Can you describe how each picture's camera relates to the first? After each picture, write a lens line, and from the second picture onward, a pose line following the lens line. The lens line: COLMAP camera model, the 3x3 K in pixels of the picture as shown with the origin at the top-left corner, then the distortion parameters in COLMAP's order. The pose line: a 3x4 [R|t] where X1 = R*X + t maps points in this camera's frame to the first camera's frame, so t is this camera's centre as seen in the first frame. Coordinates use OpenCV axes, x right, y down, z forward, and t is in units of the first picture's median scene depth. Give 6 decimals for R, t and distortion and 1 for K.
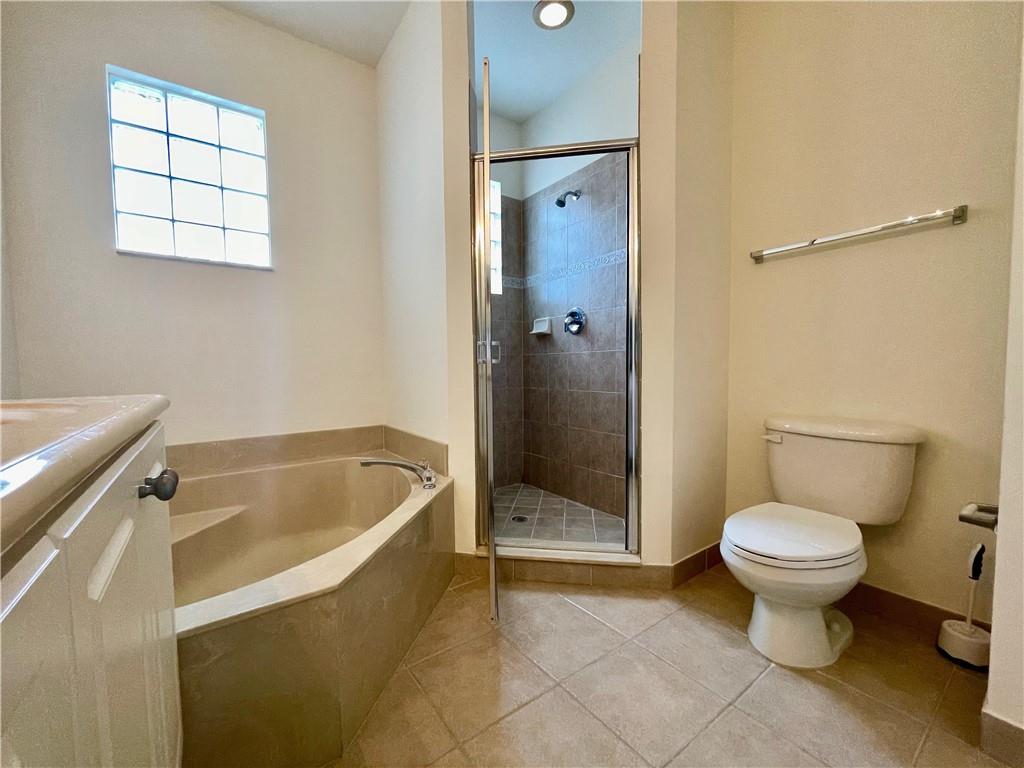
lens RADIAL K [[416.2, 0, 509.3], [0, 416.2, 388.0], [0, 0, 1]] dist [-0.001691, -0.000672]
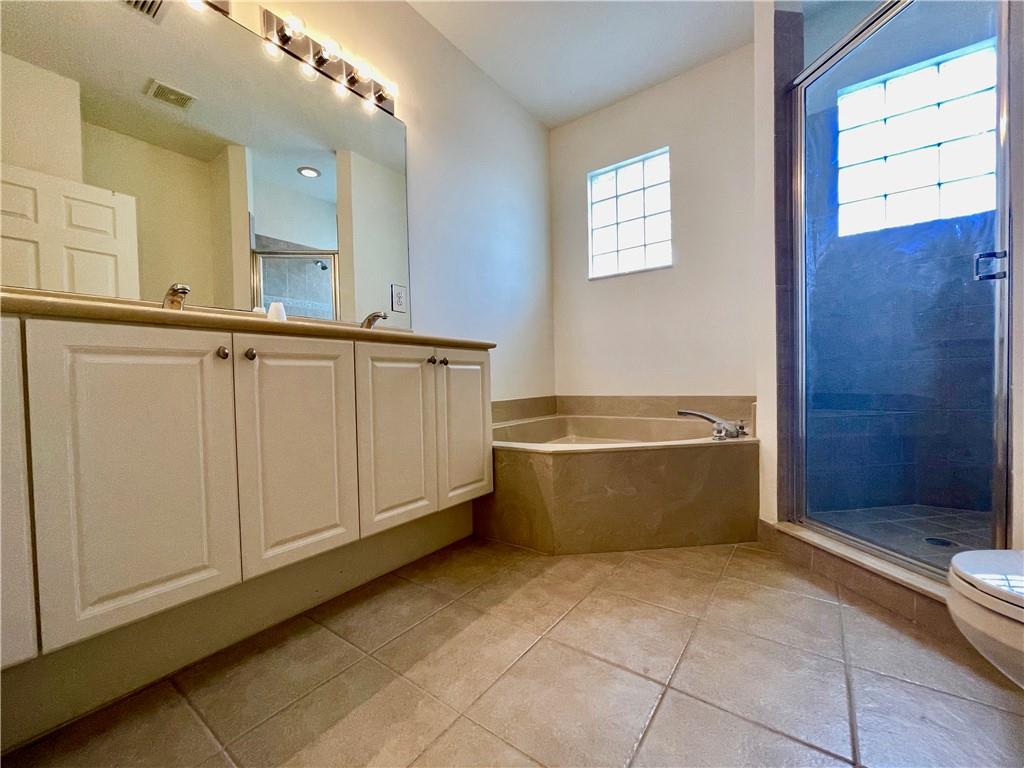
lens RADIAL K [[416.2, 0, 511.4], [0, 416.2, 387.2], [0, 0, 1]] dist [-0.001691, -0.000672]
pose [[0.317314, 0.023594, -0.948027, 0.555060], [-0.033433, 0.999347, 0.013681, 0.097017], [0.947731, 0.027354, 0.317895, 0.148080]]
